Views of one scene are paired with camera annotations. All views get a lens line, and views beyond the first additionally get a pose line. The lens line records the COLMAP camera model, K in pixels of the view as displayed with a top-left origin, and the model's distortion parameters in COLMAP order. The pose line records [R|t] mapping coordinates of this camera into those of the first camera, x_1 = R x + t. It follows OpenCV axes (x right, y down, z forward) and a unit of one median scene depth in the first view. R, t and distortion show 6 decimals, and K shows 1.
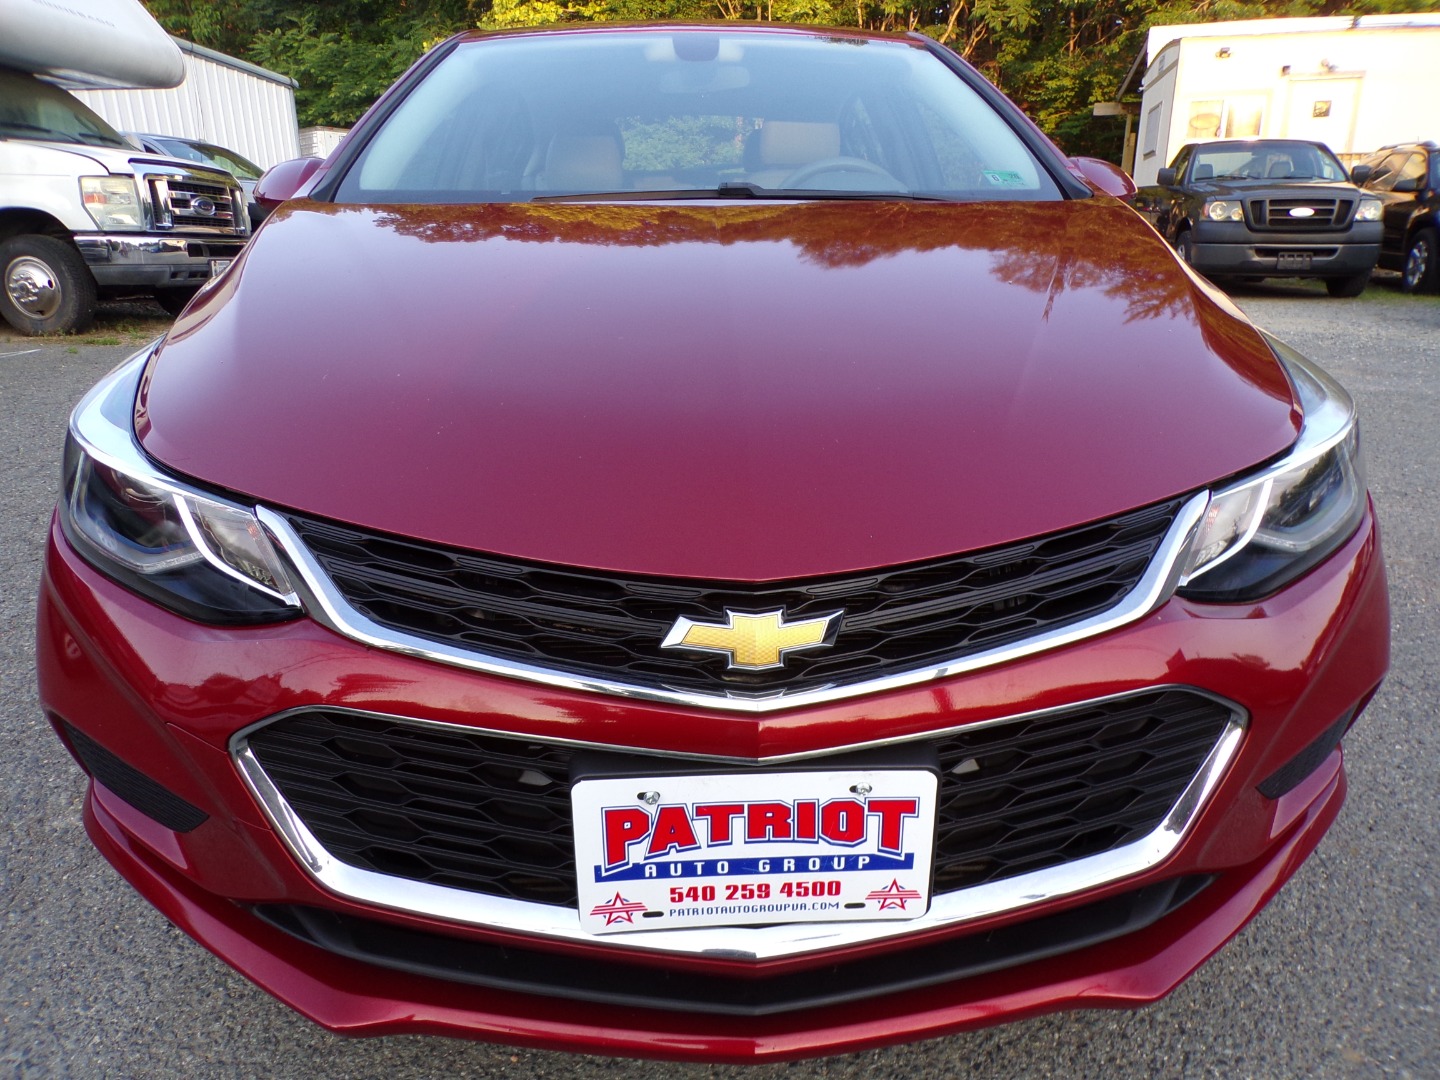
lens RADIAL K [[988.2, 0, 709.2], [0, 988.2, 540.7], [0, 0, 1]] dist [0.043962, -0.044711]
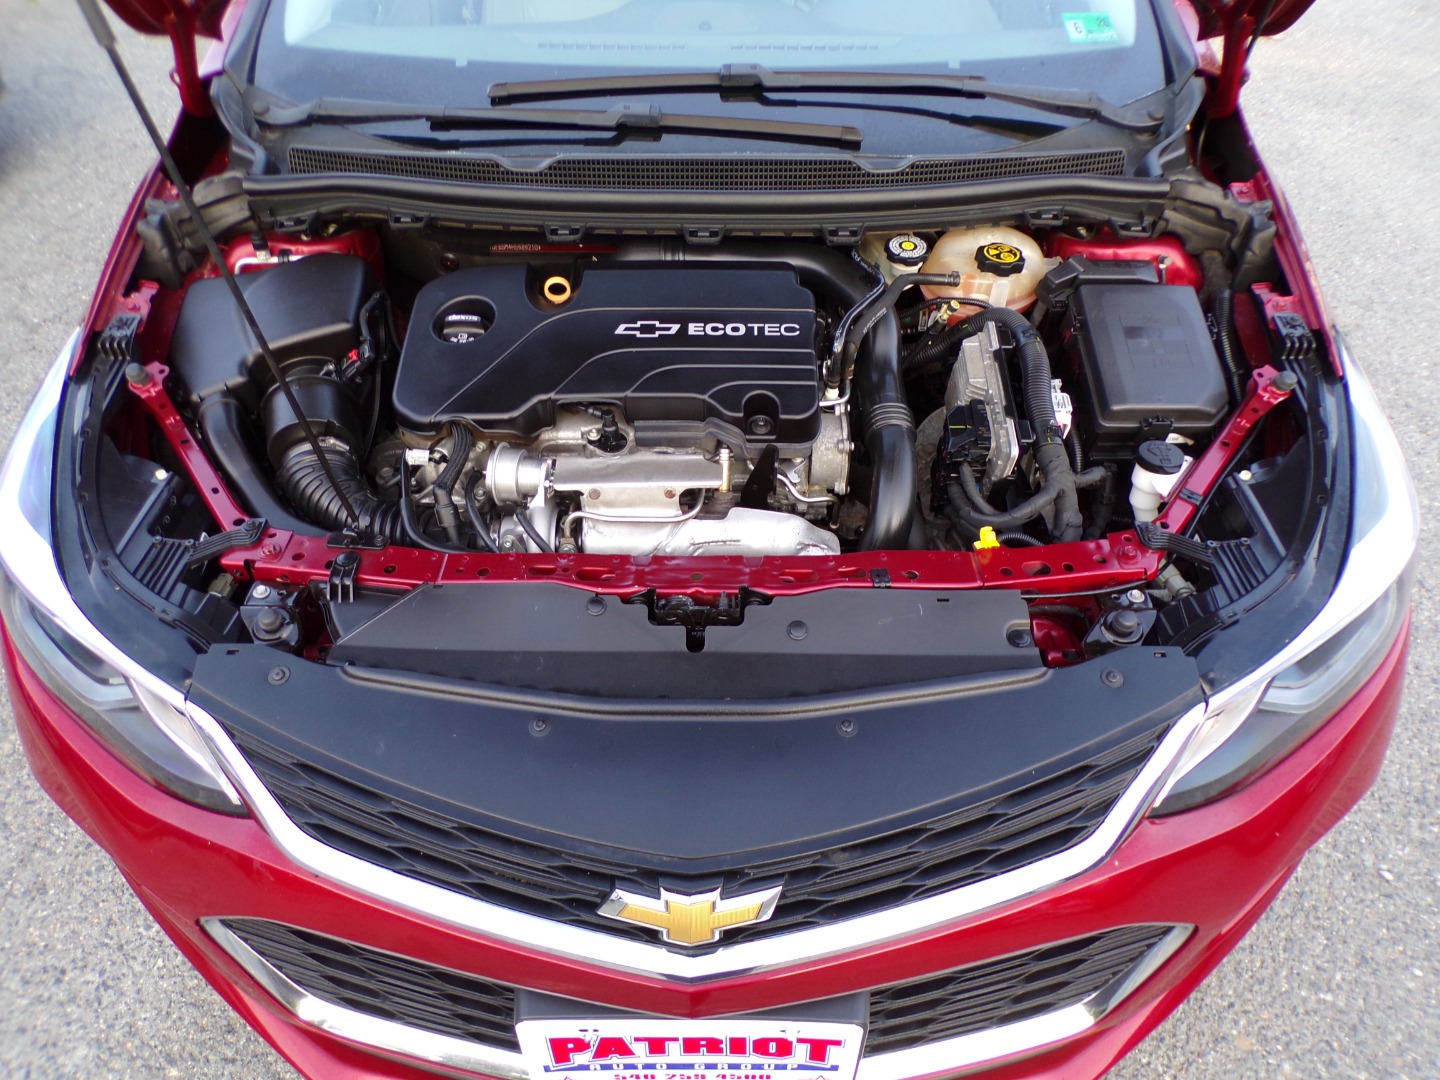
lens RADIAL K [[987.0, 0, 714.0], [0, 987.0, 545.8], [0, 0, 1]] dist [0.000559, 0.007910]
pose [[0.998633, 0.038177, -0.035695, 0.062431], [-0.020728, 0.916257, 0.400054, -0.444942], [0.047979, -0.398767, 0.915796, 0.167203]]
